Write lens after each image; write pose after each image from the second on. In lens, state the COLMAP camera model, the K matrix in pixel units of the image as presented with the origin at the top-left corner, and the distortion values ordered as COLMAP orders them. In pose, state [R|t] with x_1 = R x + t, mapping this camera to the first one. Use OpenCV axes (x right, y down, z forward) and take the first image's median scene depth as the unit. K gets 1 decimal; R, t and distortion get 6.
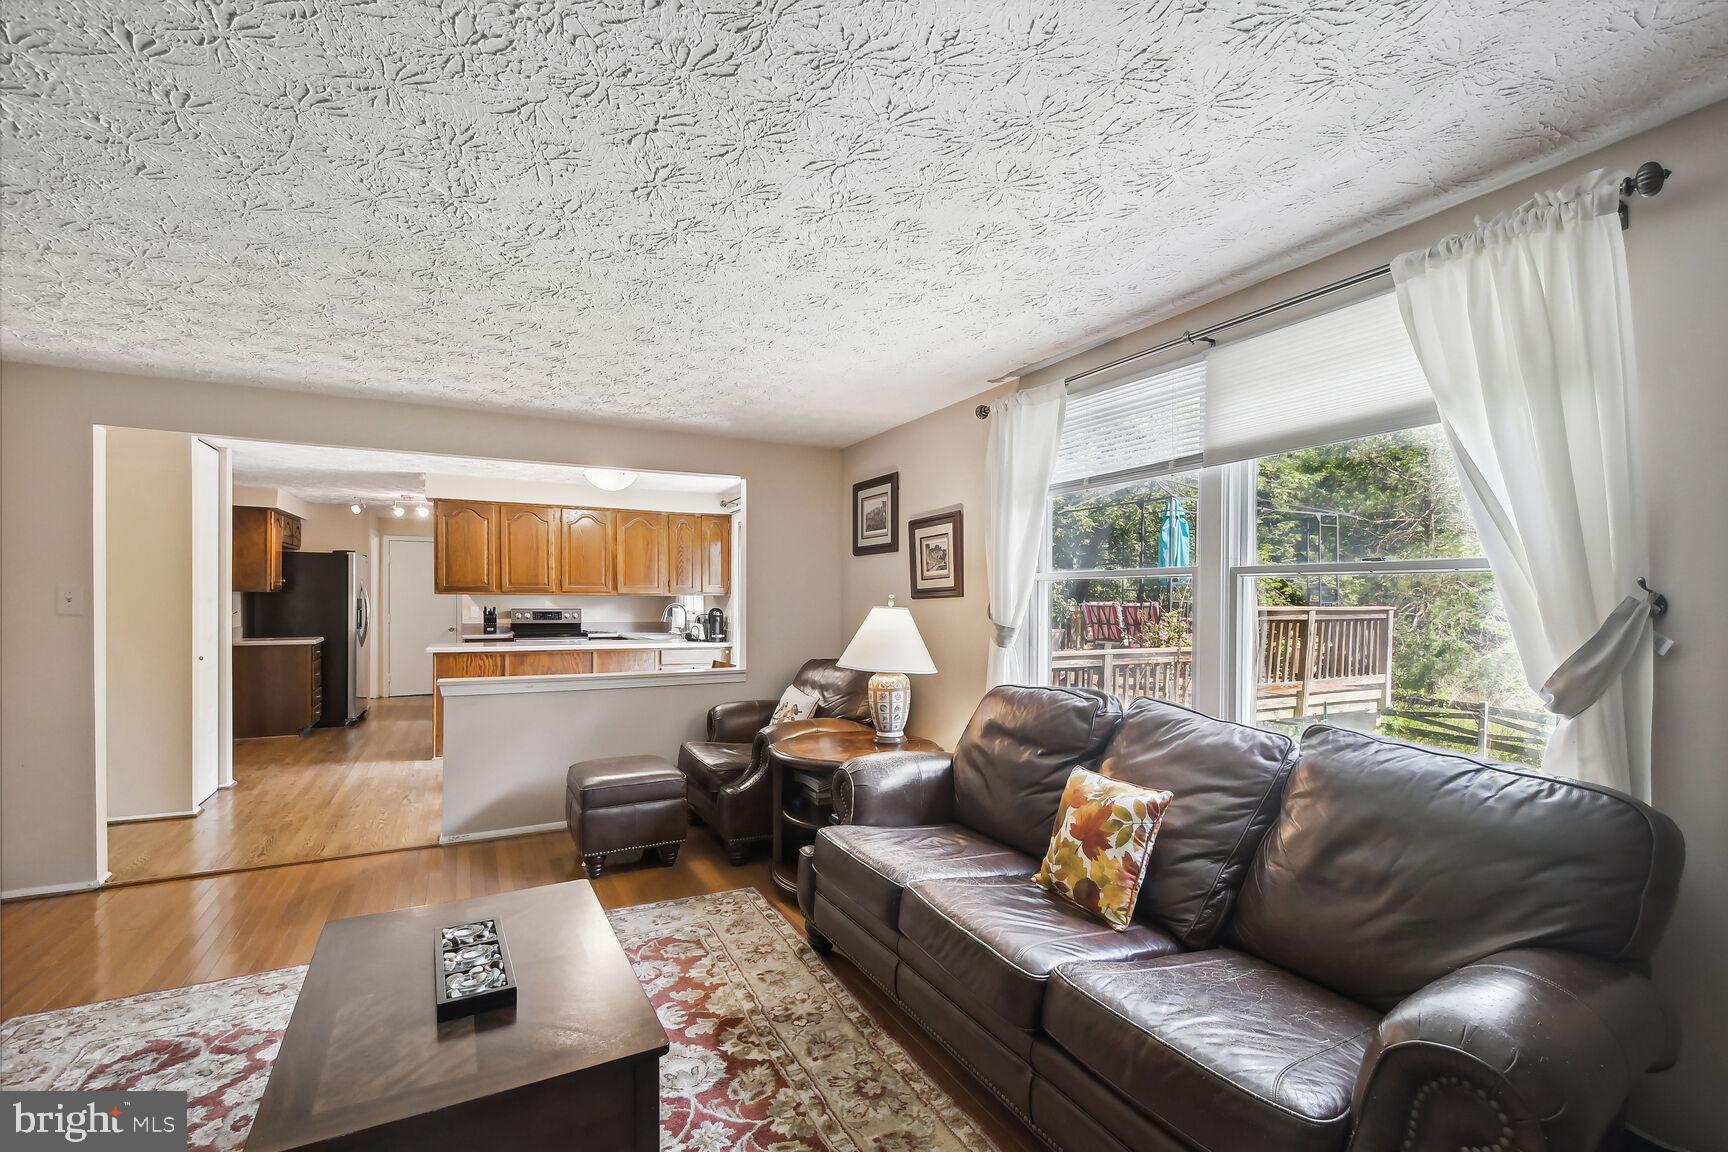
lens RADIAL K [[750.9, 0, 867.4], [0, 750.9, 607.4], [0, 0, 1]] dist [-0.000021, -0.000004]
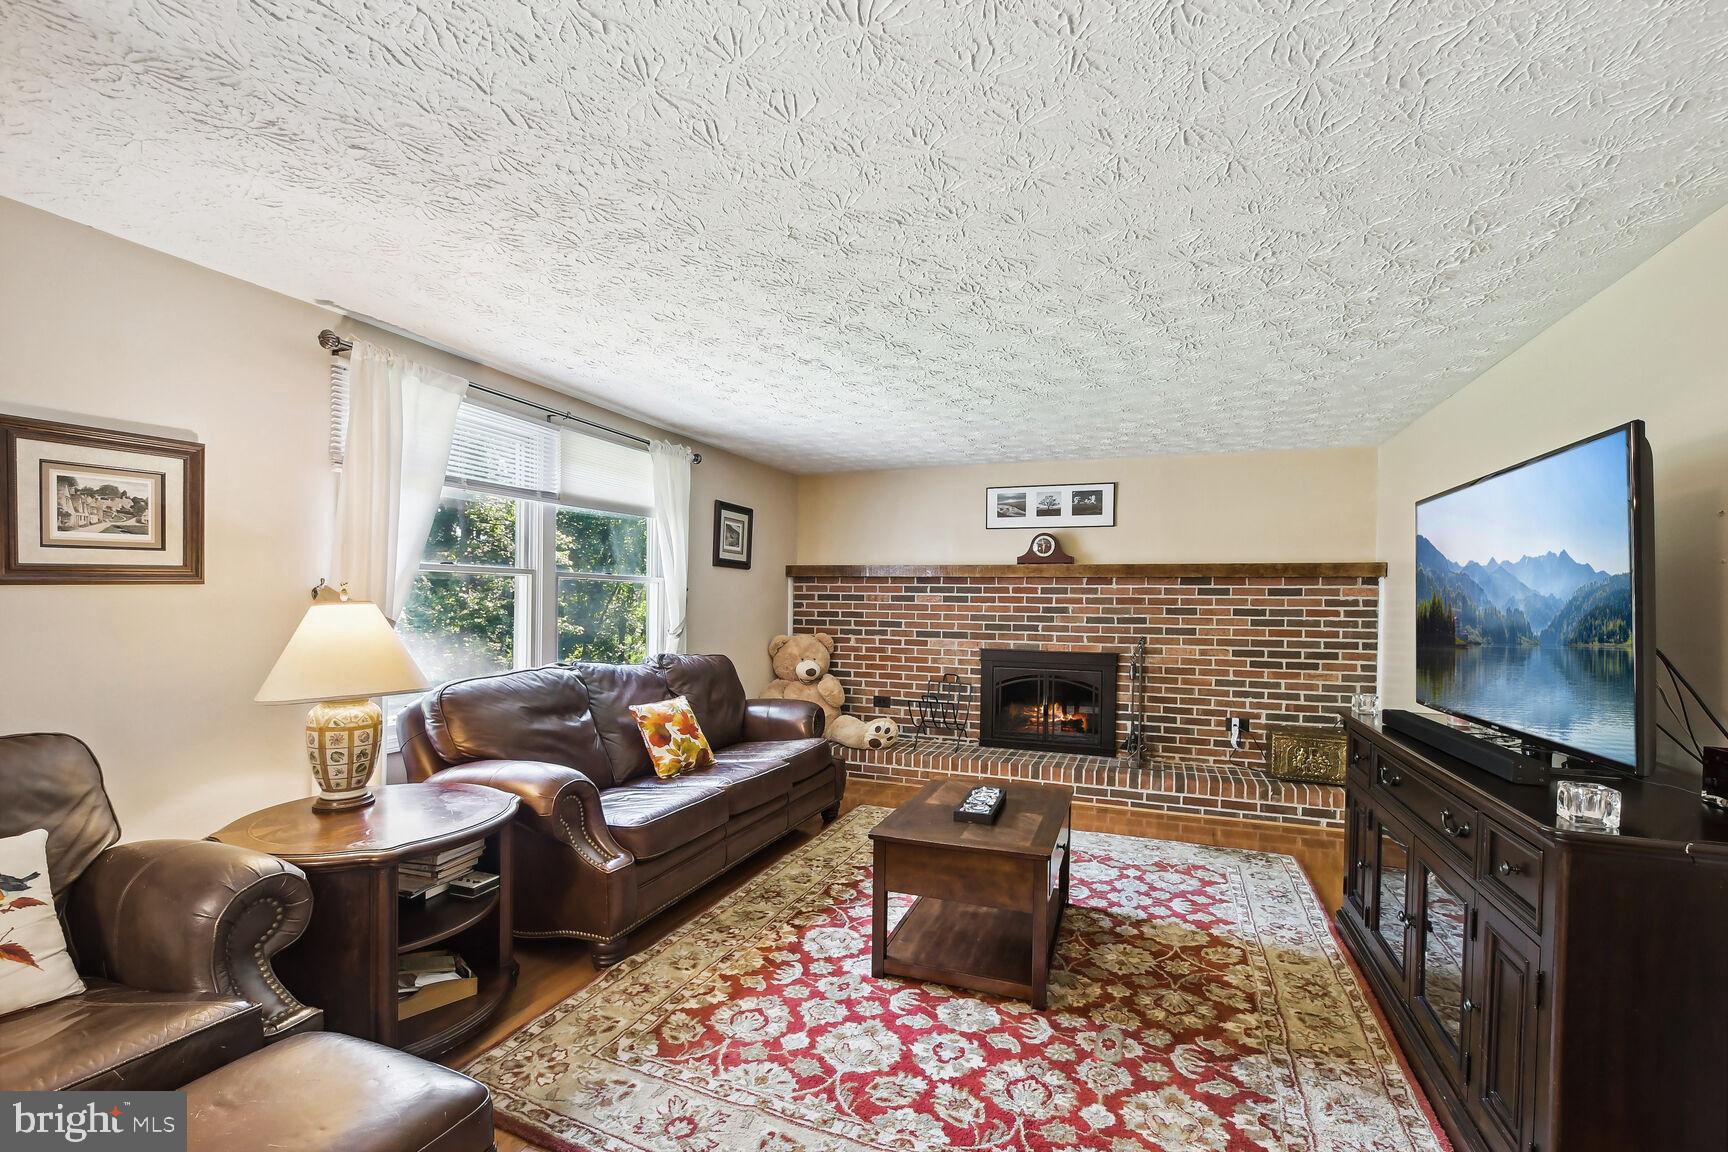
lens RADIAL K [[750.9, 0, 867.4], [0, 750.9, 607.4], [0, 0, 1]] dist [-0.000021, -0.000004]
pose [[-0.650776, -0.028881, 0.758720, -0.933023], [-0.013768, 0.999561, 0.026240, -0.024372], [-0.759145, 0.006630, -0.650888, 1.303456]]
